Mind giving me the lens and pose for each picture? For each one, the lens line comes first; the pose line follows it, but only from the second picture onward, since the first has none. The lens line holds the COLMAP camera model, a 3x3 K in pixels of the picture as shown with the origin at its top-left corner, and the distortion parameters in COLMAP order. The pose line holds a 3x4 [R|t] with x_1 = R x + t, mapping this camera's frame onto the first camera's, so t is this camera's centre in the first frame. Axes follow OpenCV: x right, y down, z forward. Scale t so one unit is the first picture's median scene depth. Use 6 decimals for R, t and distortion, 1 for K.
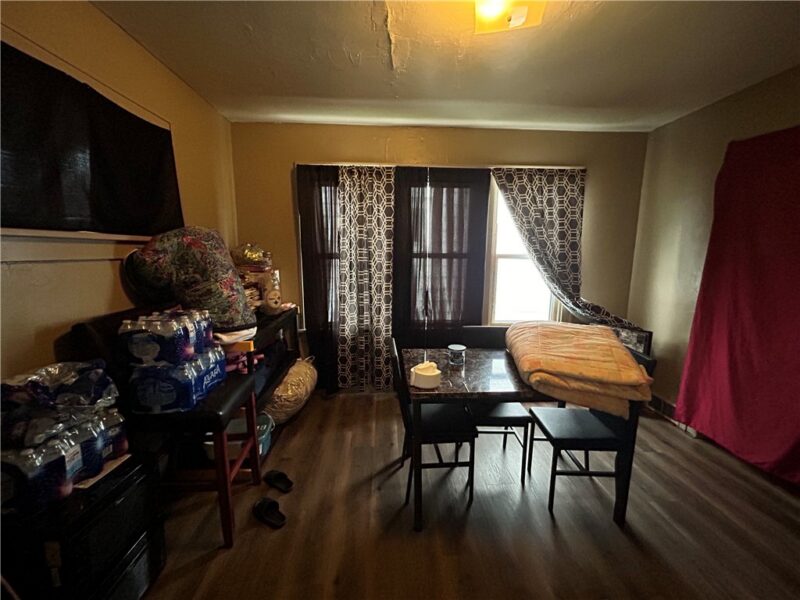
lens RADIAL K [[321.4, 0, 403.0], [0, 321.4, 302.3], [0, 0, 1]] dist [-0.001719, 0.000316]
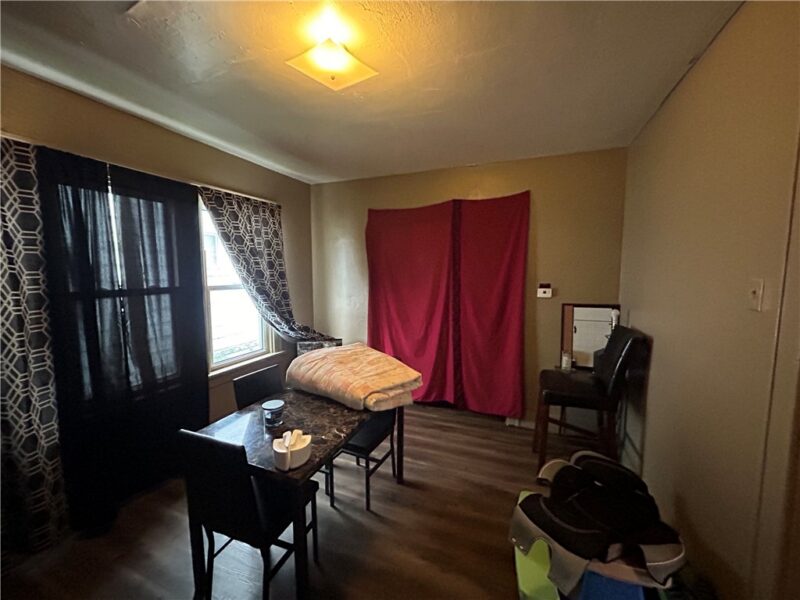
lens RADIAL K [[321.4, 0, 400.9], [0, 321.4, 298.7], [0, 0, 1]] dist [-0.001719, 0.000316]
pose [[0.412781, -0.089557, 0.906417, -0.289568], [0.142537, 0.989245, 0.032830, -0.076816], [-0.899608, 0.115646, 0.421106, 0.202573]]
